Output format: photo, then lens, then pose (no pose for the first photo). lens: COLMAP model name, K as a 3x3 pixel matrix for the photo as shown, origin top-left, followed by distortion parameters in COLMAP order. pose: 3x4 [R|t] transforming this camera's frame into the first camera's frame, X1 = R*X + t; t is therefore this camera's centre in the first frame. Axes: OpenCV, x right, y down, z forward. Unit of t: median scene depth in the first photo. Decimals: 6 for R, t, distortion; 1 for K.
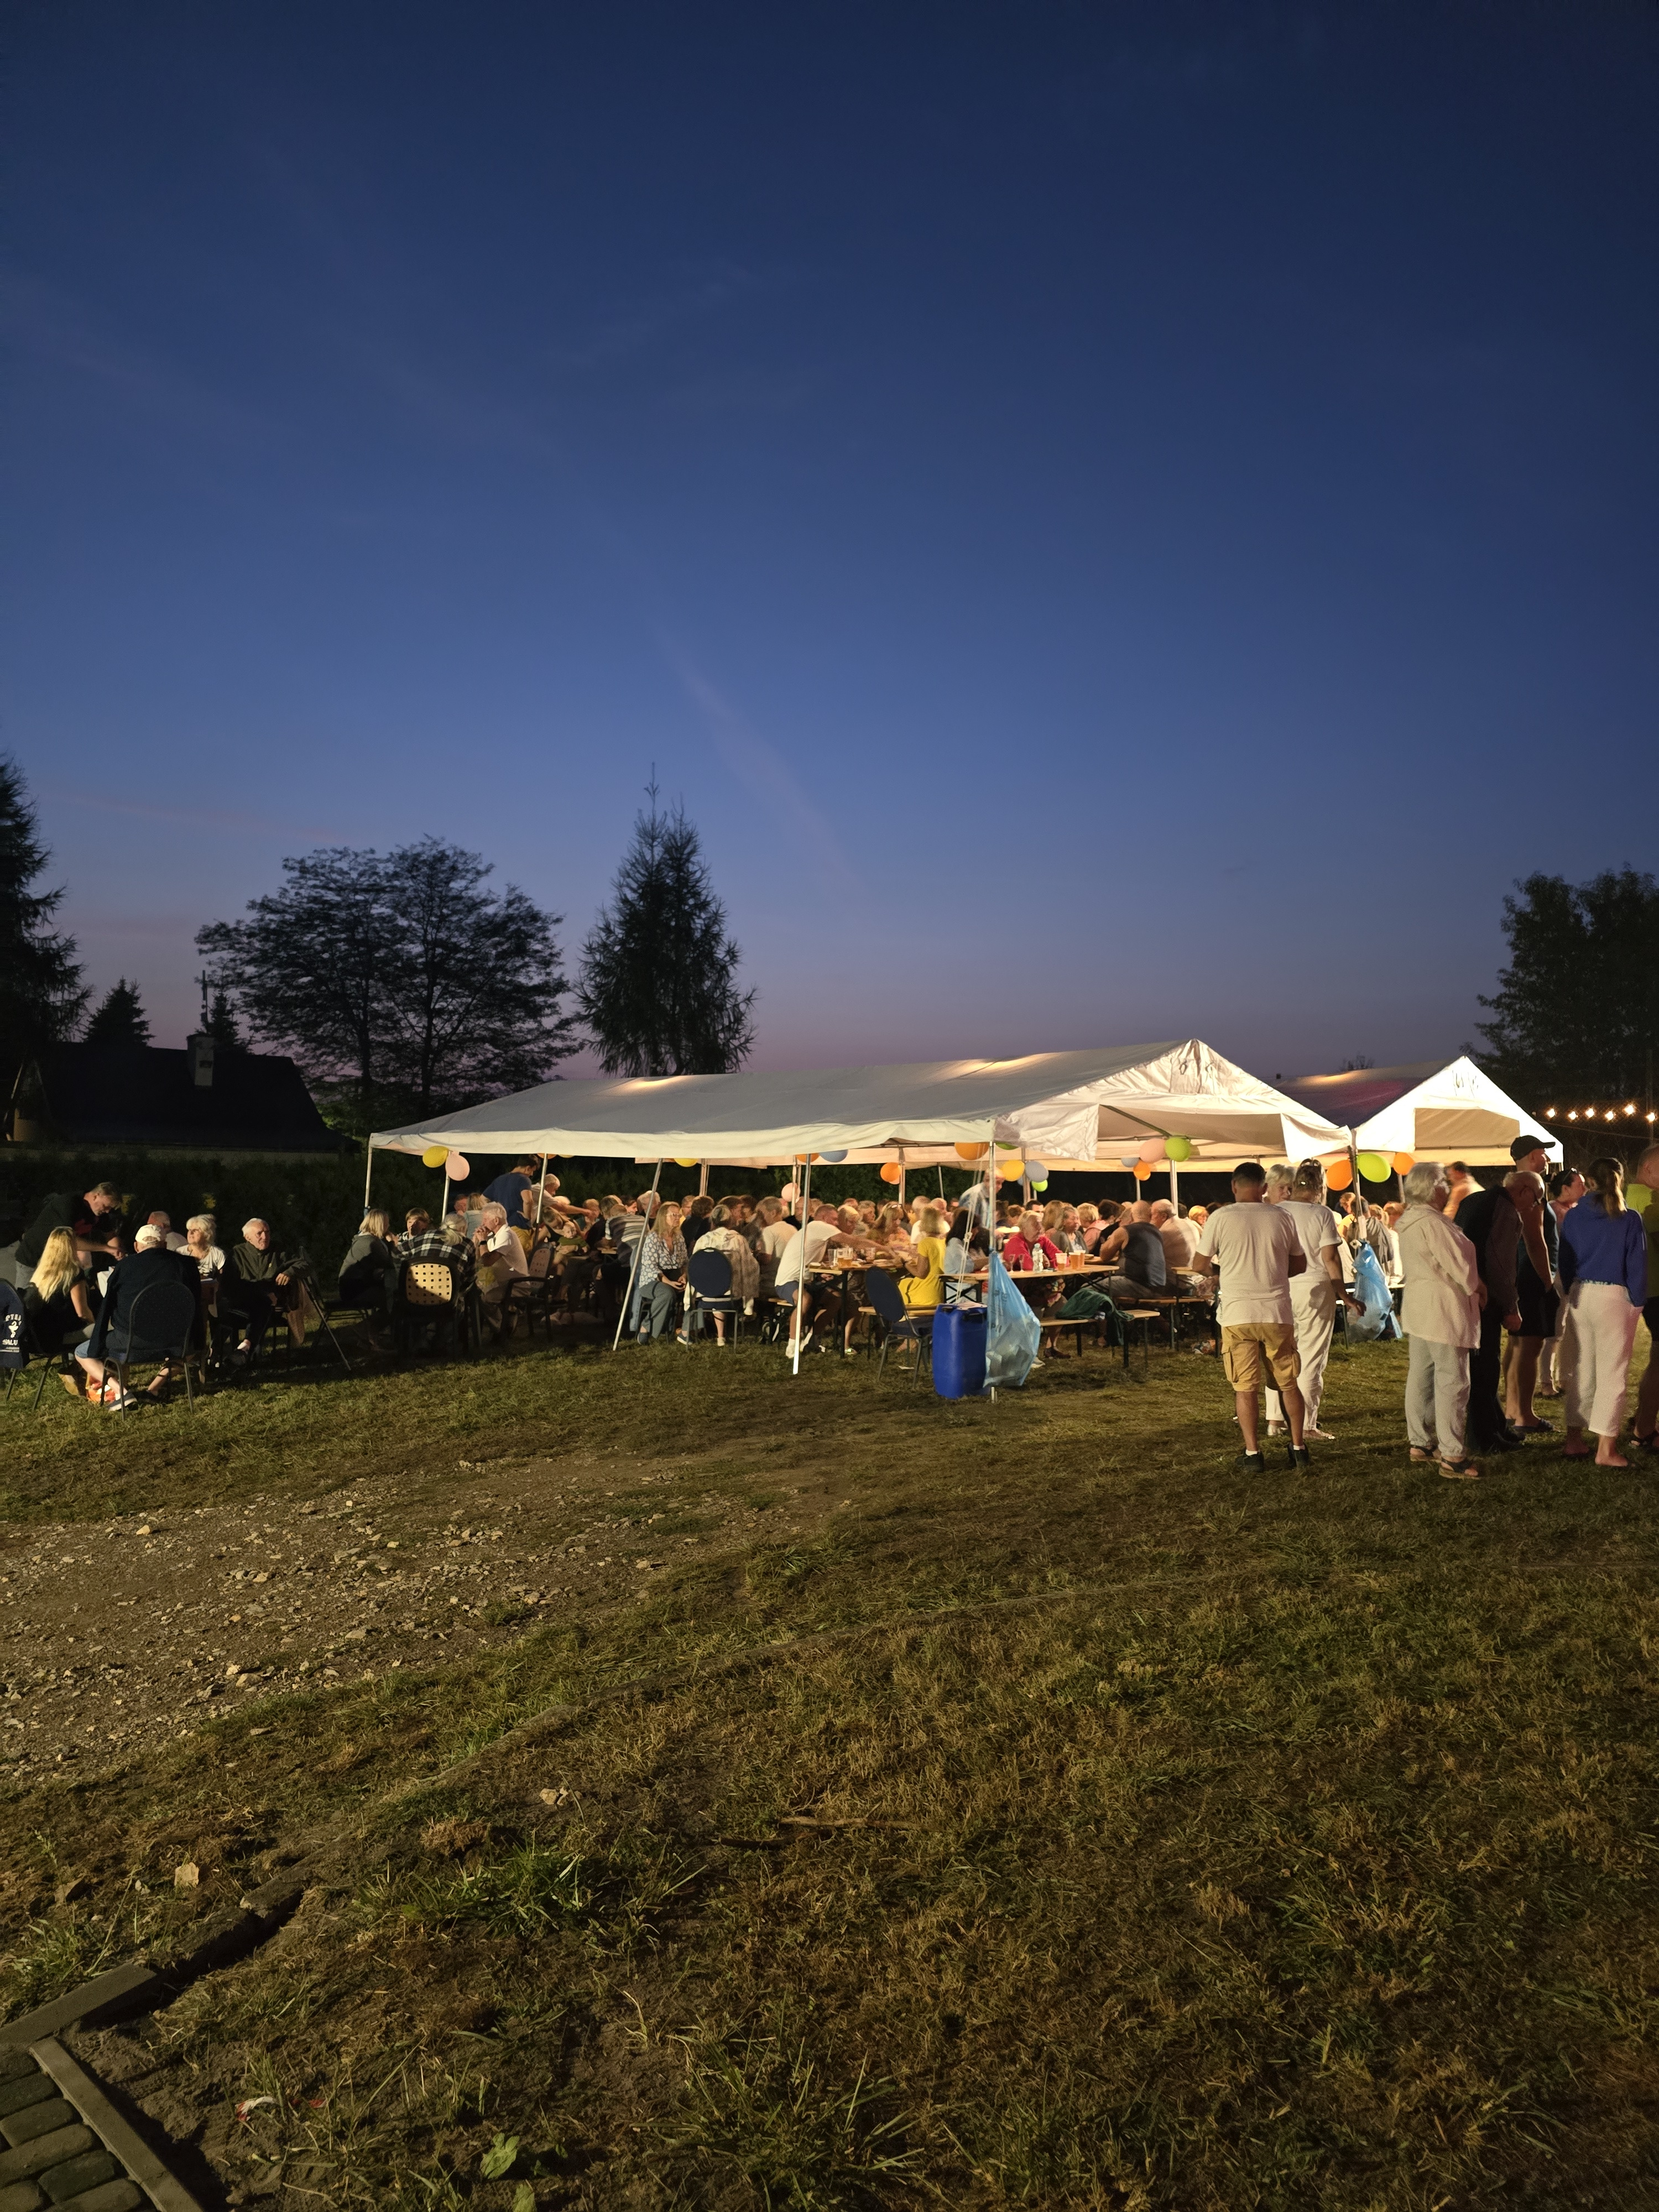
lens RADIAL K [[1467.5, 0, 832.0], [0, 1467.5, 1095.7], [0, 0, 1]] dist [0.052076, -0.044621]
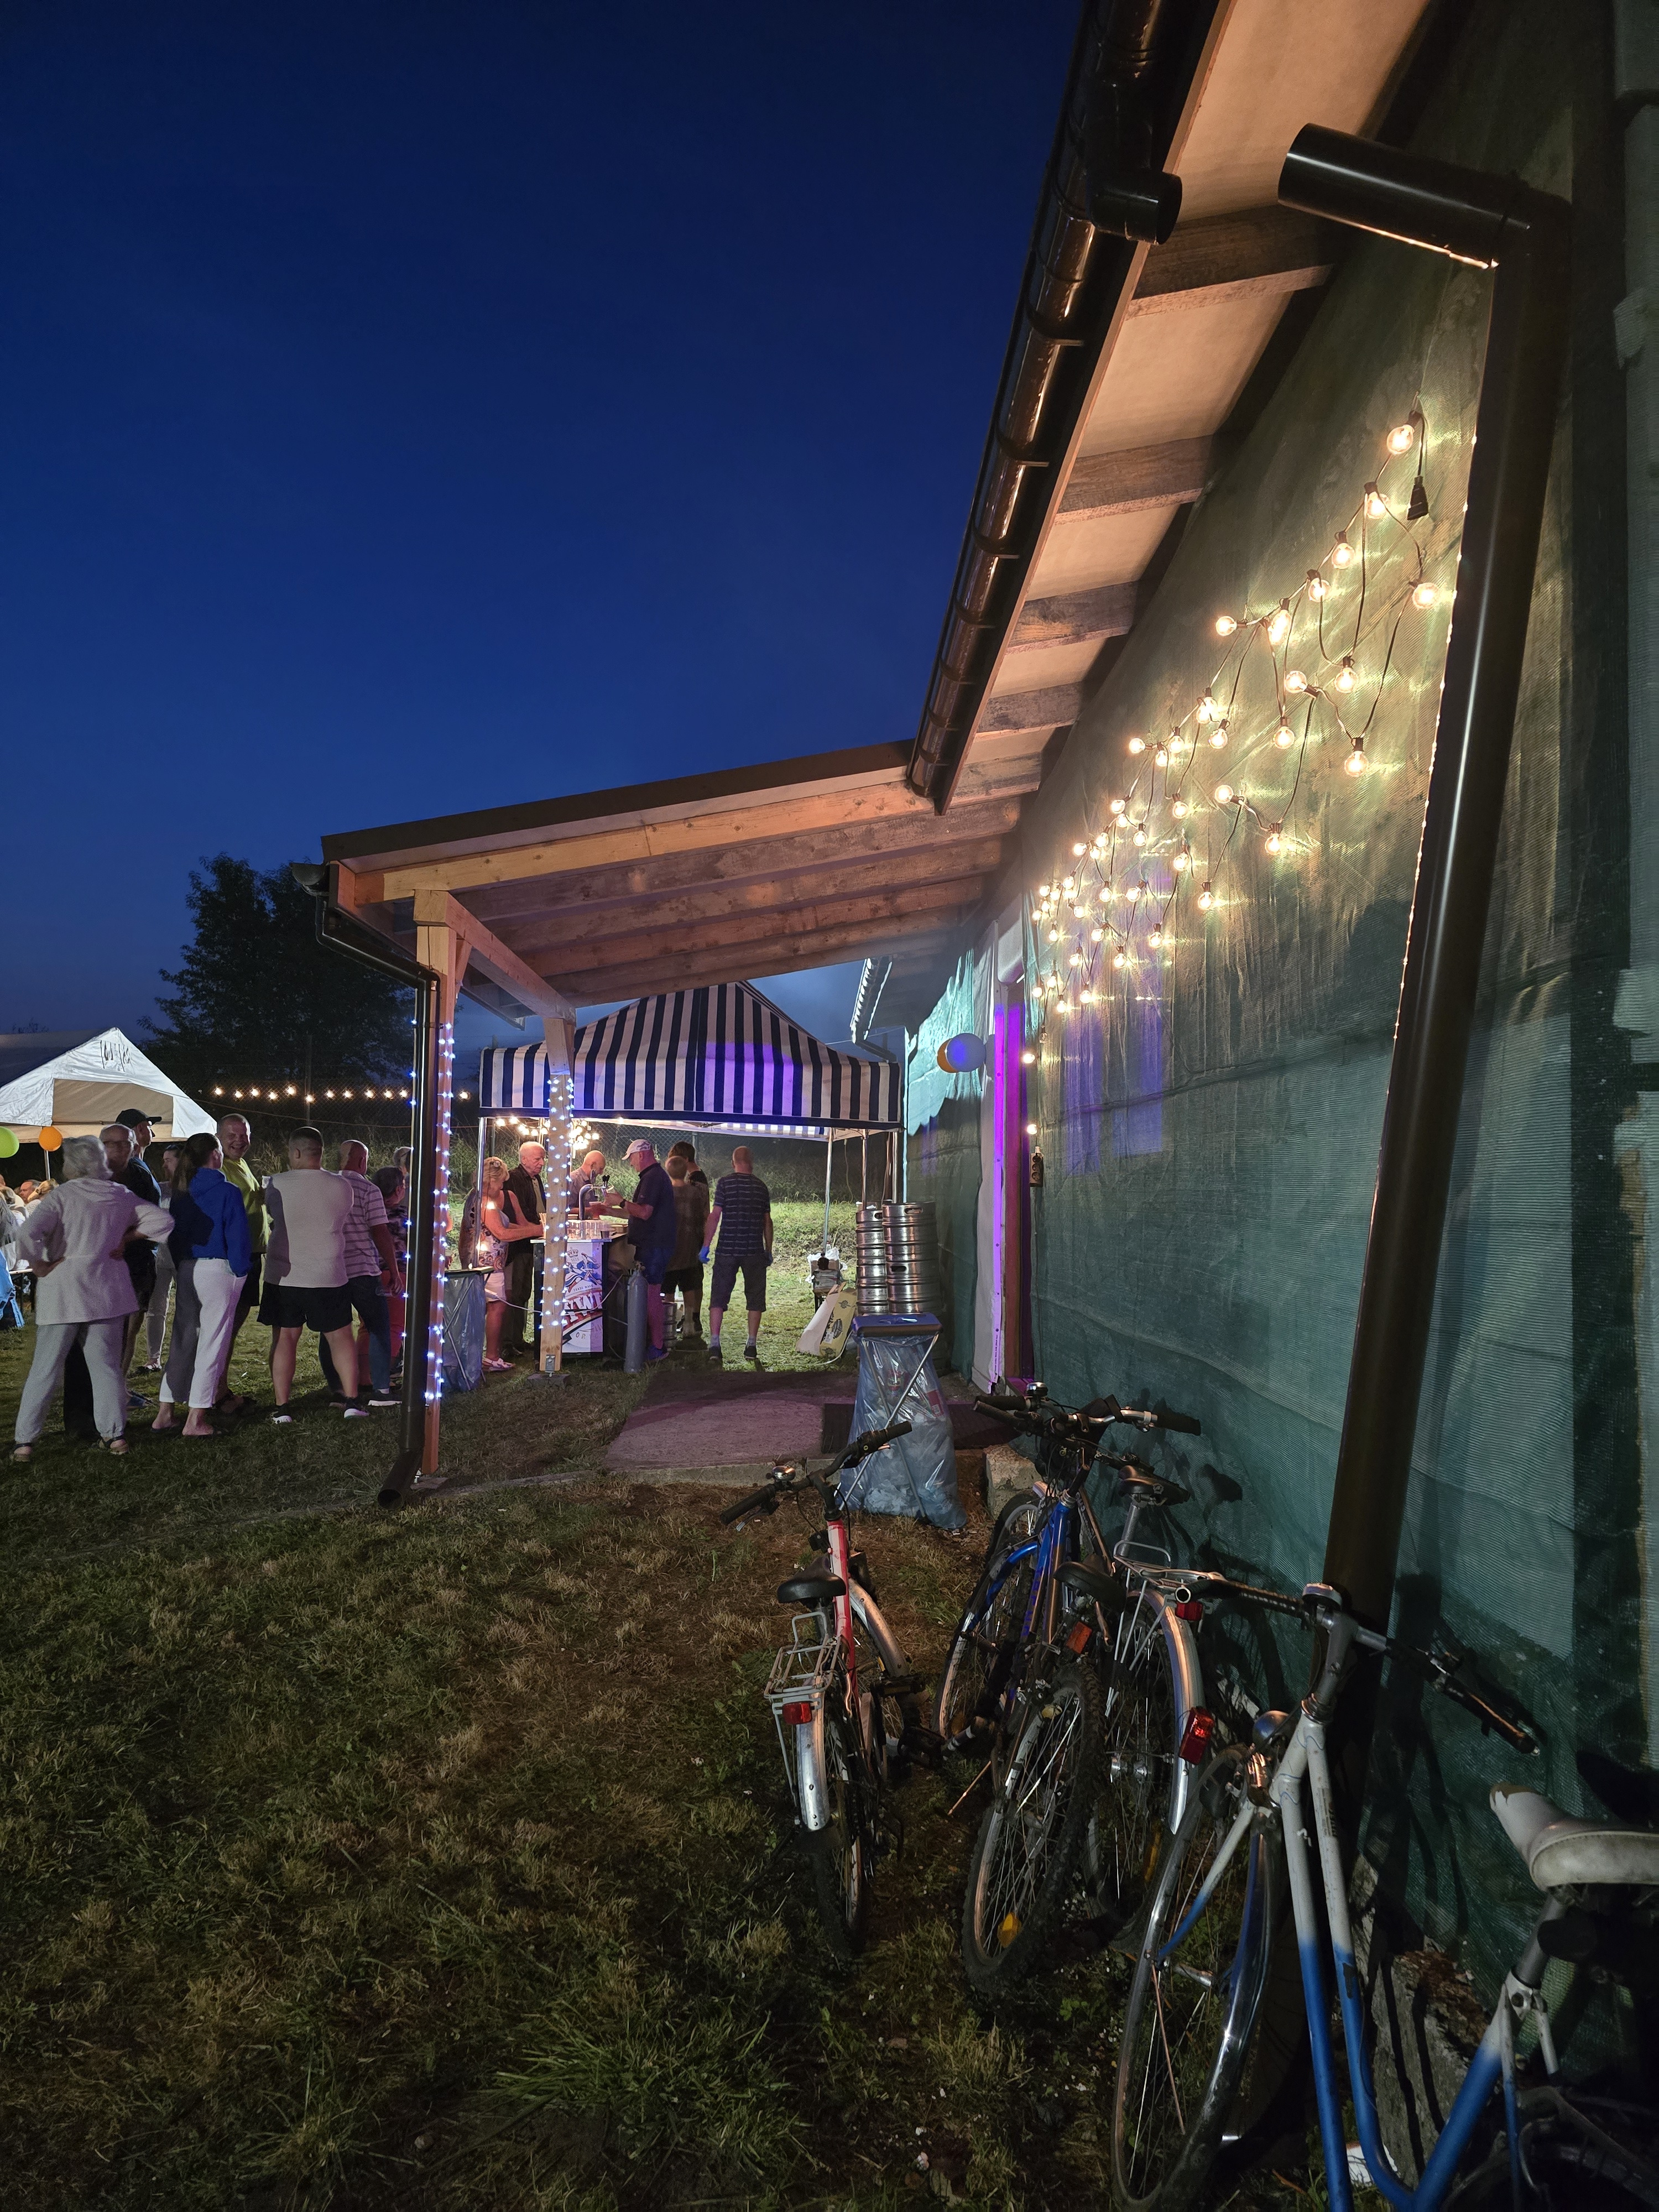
lens RADIAL K [[1467.5, 0, 832.0], [0, 1467.5, 1095.7], [0, 0, 1]] dist [0.052076, -0.044621]
pose [[0.692139, 0.037046, 0.720813, 0.070614], [-0.045306, 0.998942, -0.007836, 0.005326], [-0.720341, -0.027234, 0.693085, -0.001721]]
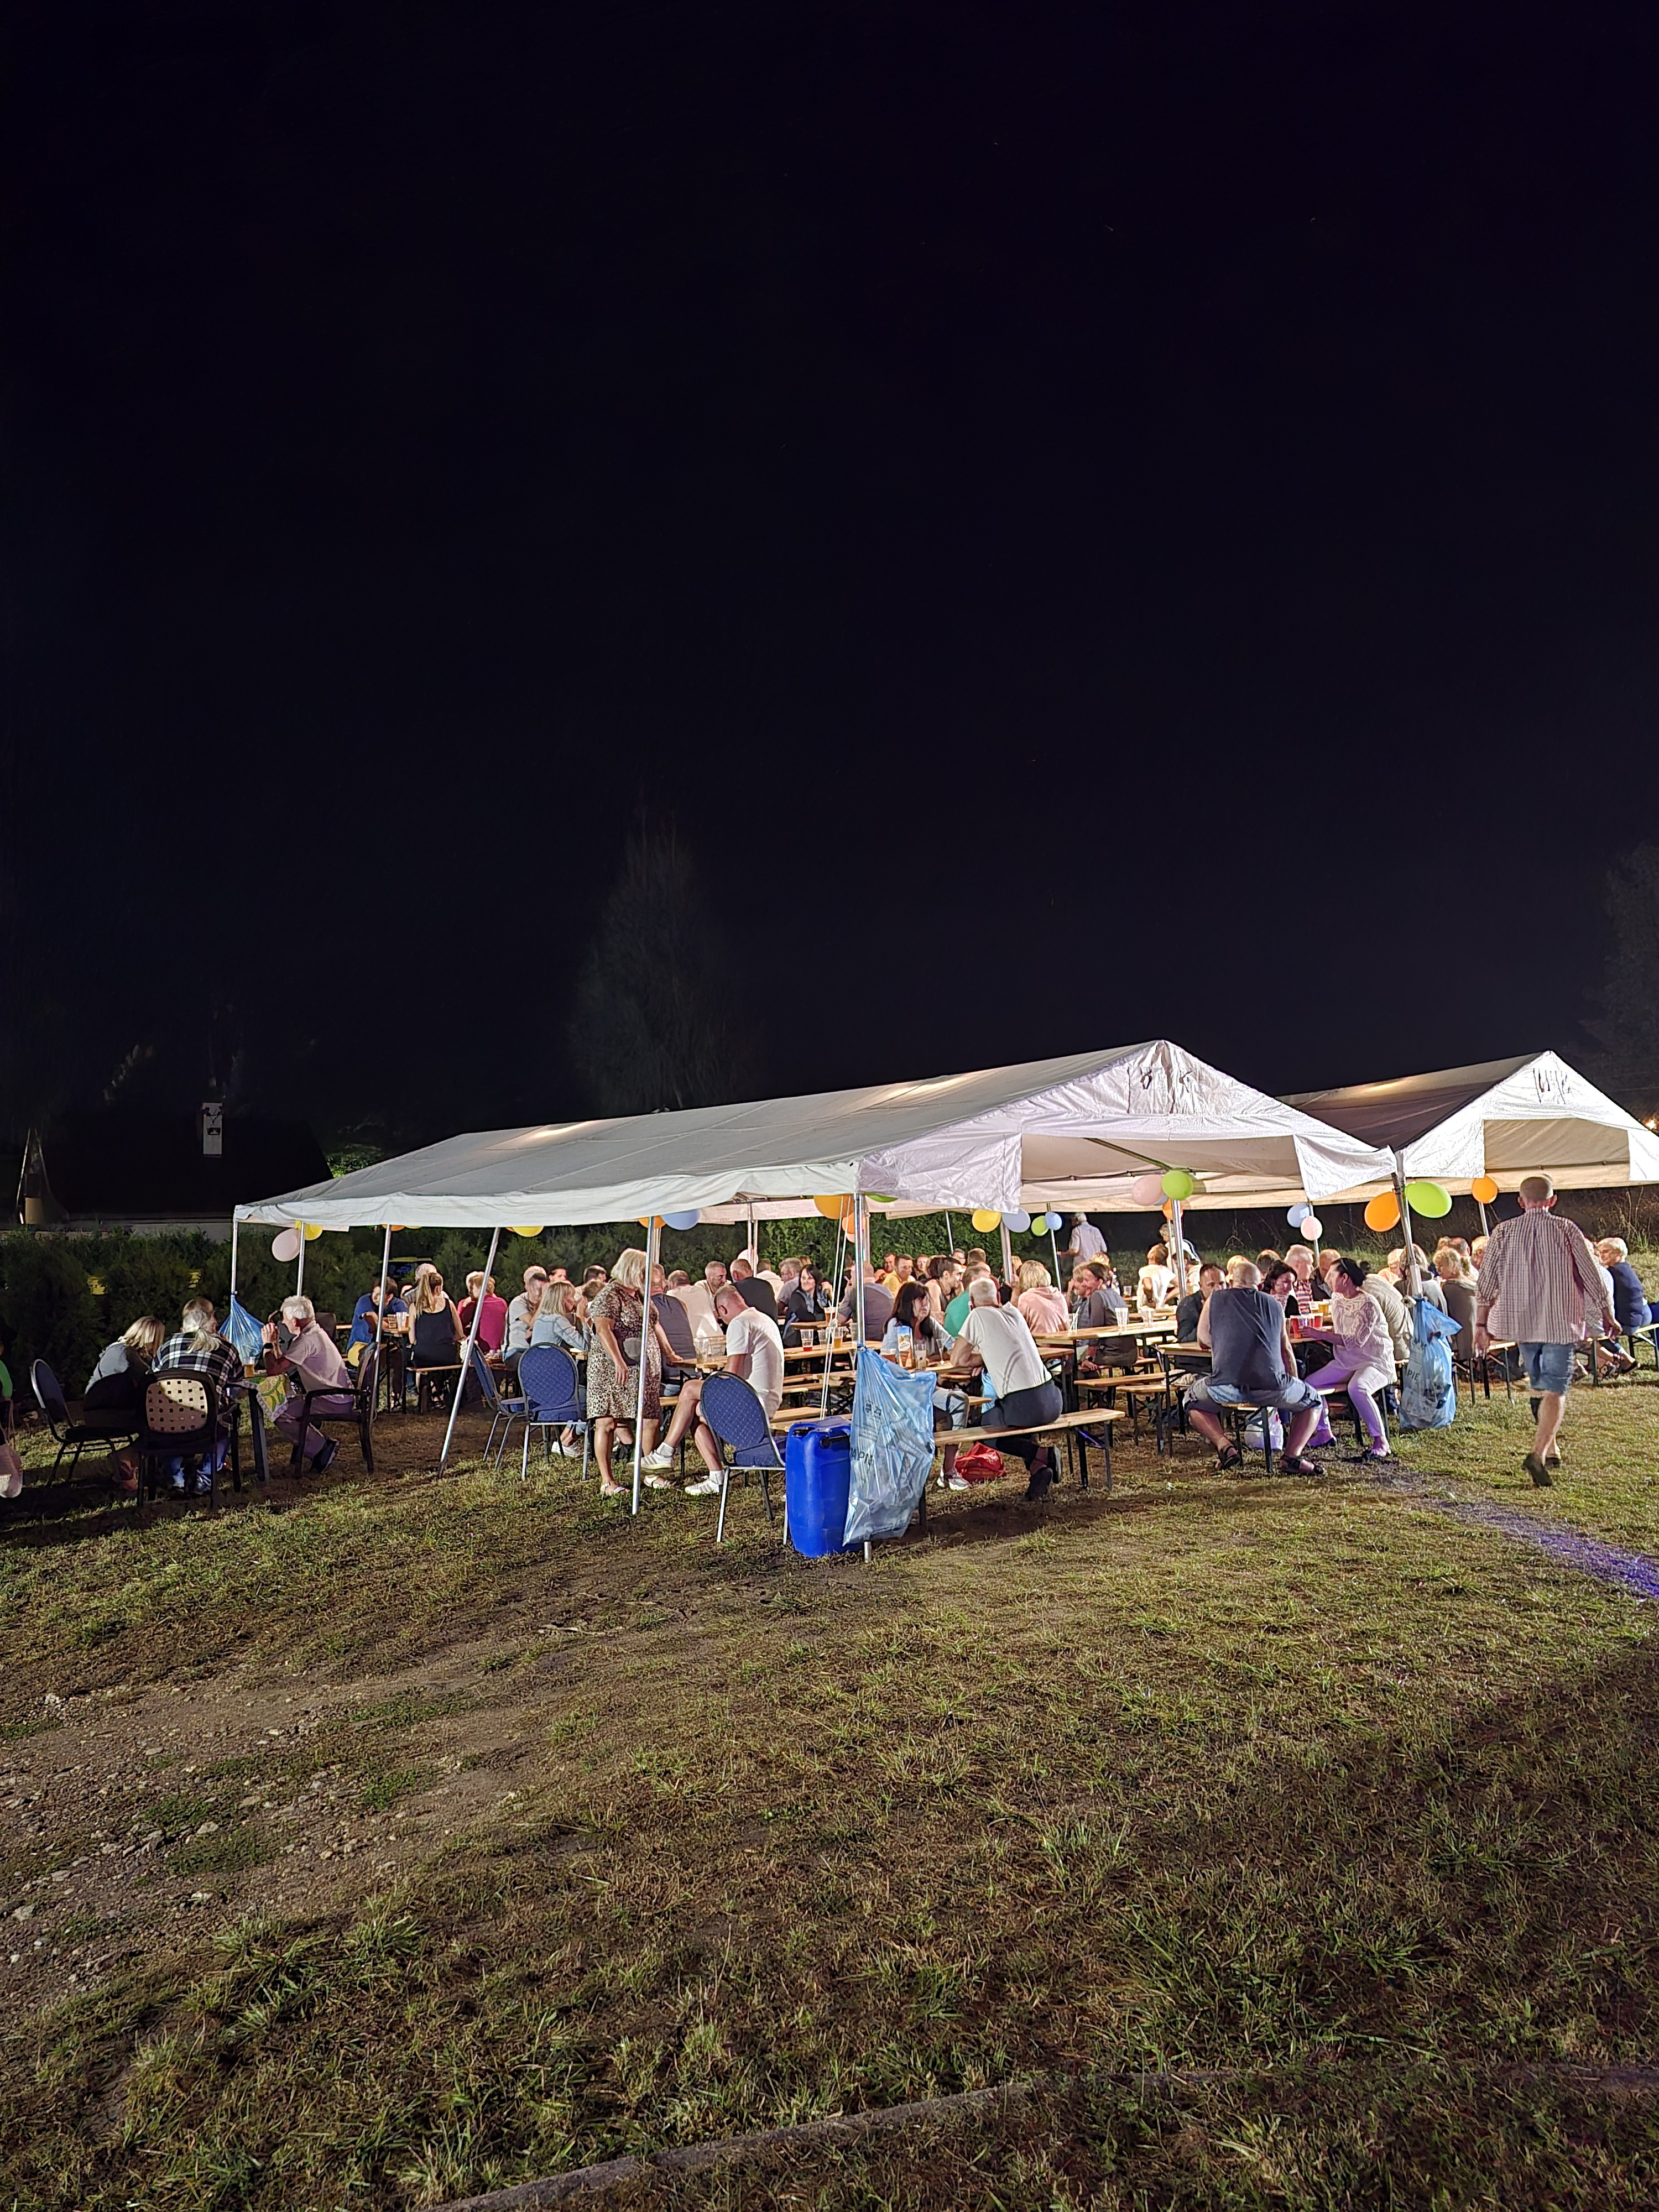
lens RADIAL K [[1467.5, 0, 832.0], [0, 1467.5, 1095.7], [0, 0, 1]] dist [0.052076, -0.044621]
pose [[0.996400, -0.047298, -0.070357, 0.127153], [0.045355, 0.998551, -0.028962, 0.003362], [0.071624, 0.025667, 0.997101, 0.236236]]
